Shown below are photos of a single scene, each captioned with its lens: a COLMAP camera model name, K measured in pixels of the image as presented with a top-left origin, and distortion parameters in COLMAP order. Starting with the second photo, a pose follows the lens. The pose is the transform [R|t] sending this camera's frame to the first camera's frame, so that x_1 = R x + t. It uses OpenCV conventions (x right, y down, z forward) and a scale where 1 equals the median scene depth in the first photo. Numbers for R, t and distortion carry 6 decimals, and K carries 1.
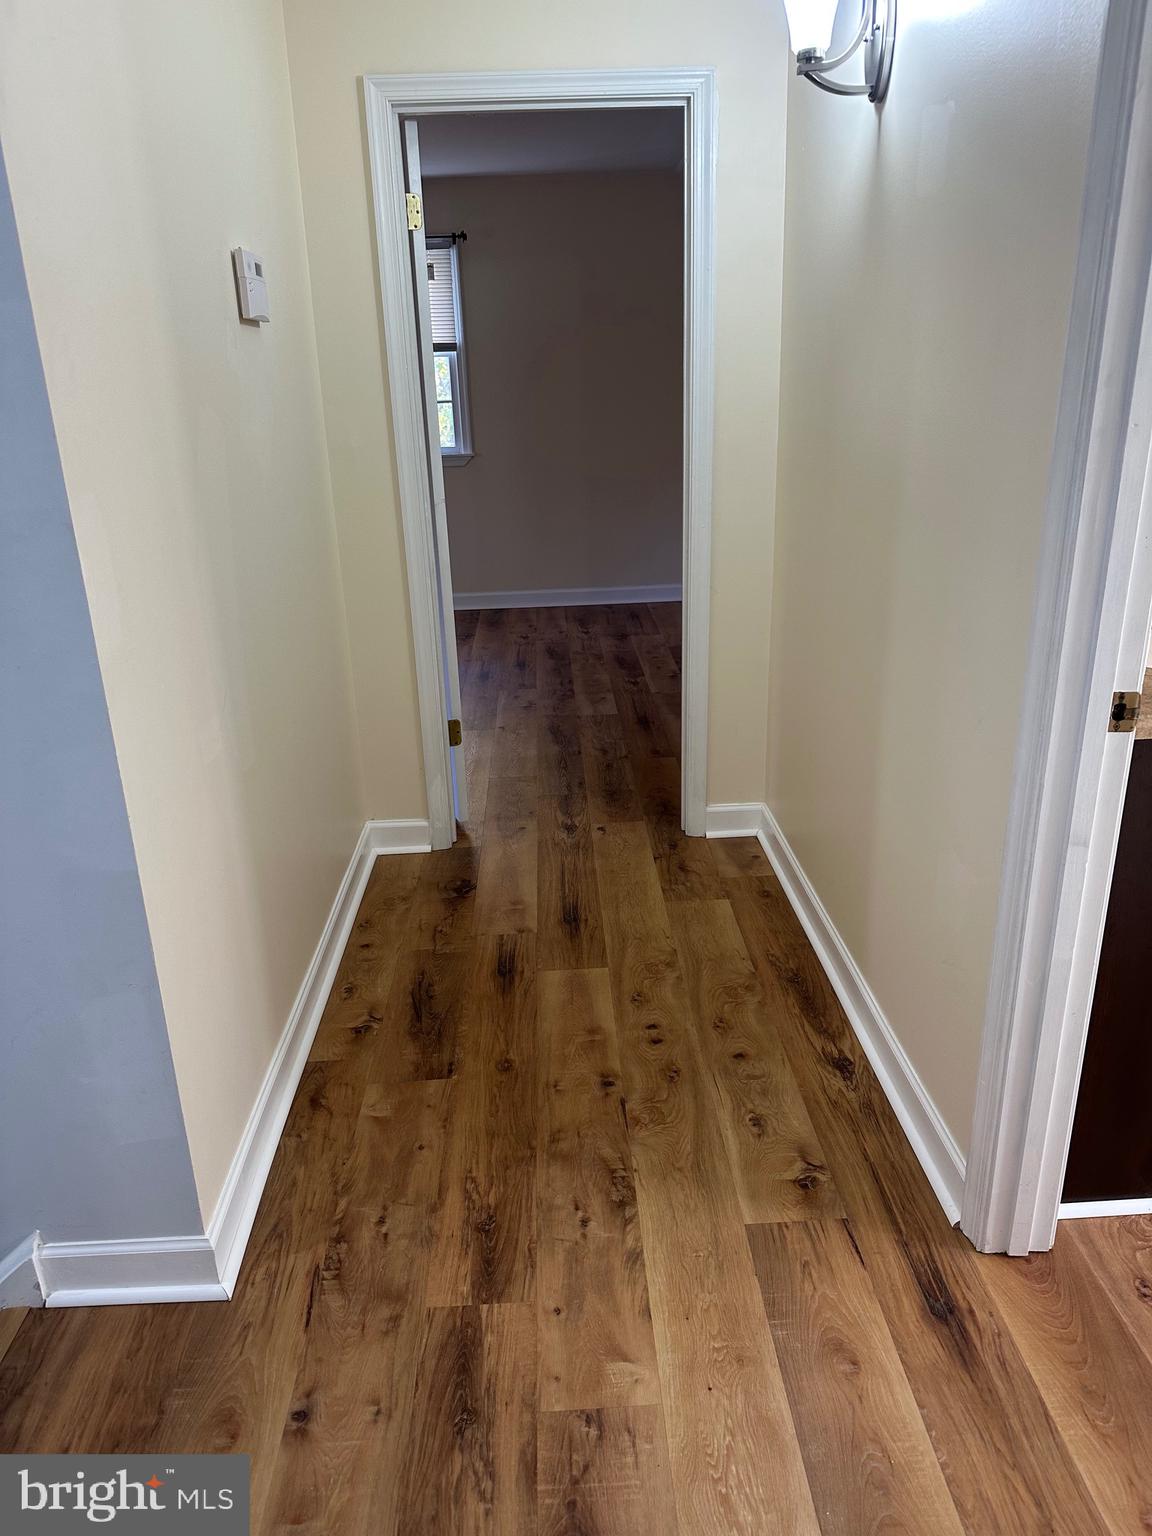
lens RADIAL K [[1081.8, 0, 582.7], [0, 1081.8, 783.2], [0, 0, 1]] dist [0.025648, -0.031158]
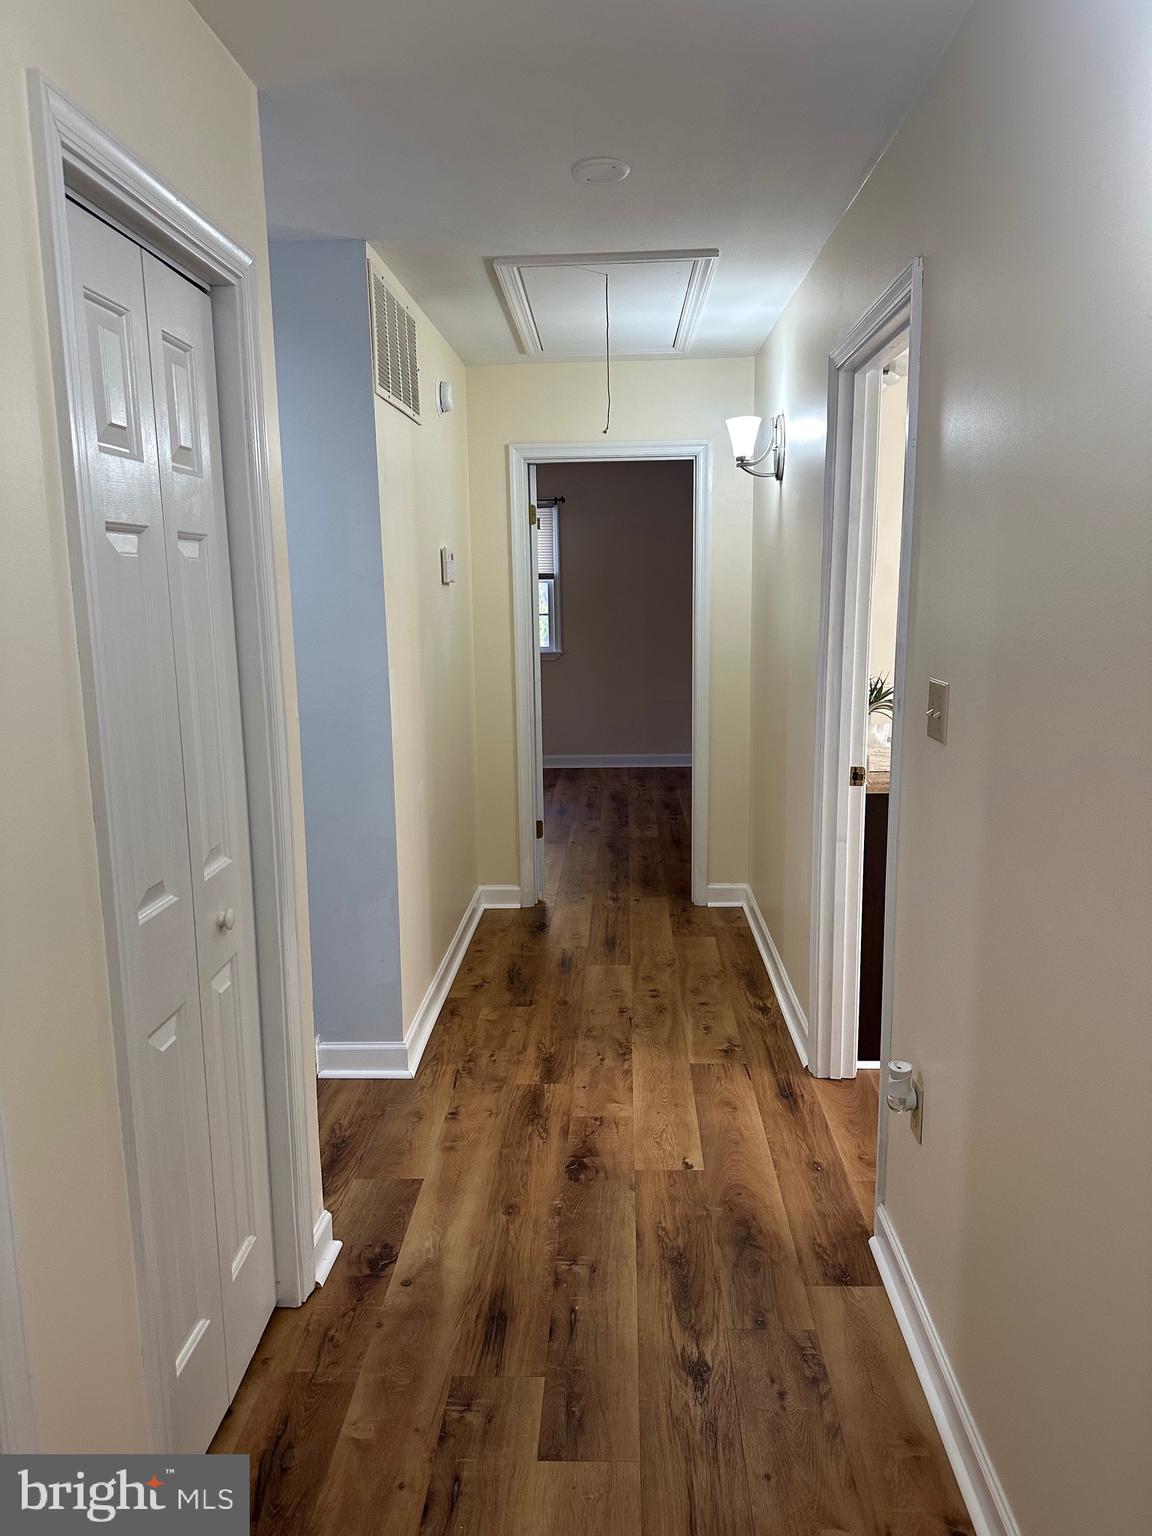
lens RADIAL K [[1081.8, 0, 576.3], [0, 1081.8, 766.8], [0, 0, 1]] dist [0.025648, -0.031158]
pose [[0.996277, 0.028622, -0.081324, 0.077098], [-0.043322, 0.981746, -0.185196, 0.217264], [0.074538, 0.188030, 0.979331, -0.733947]]
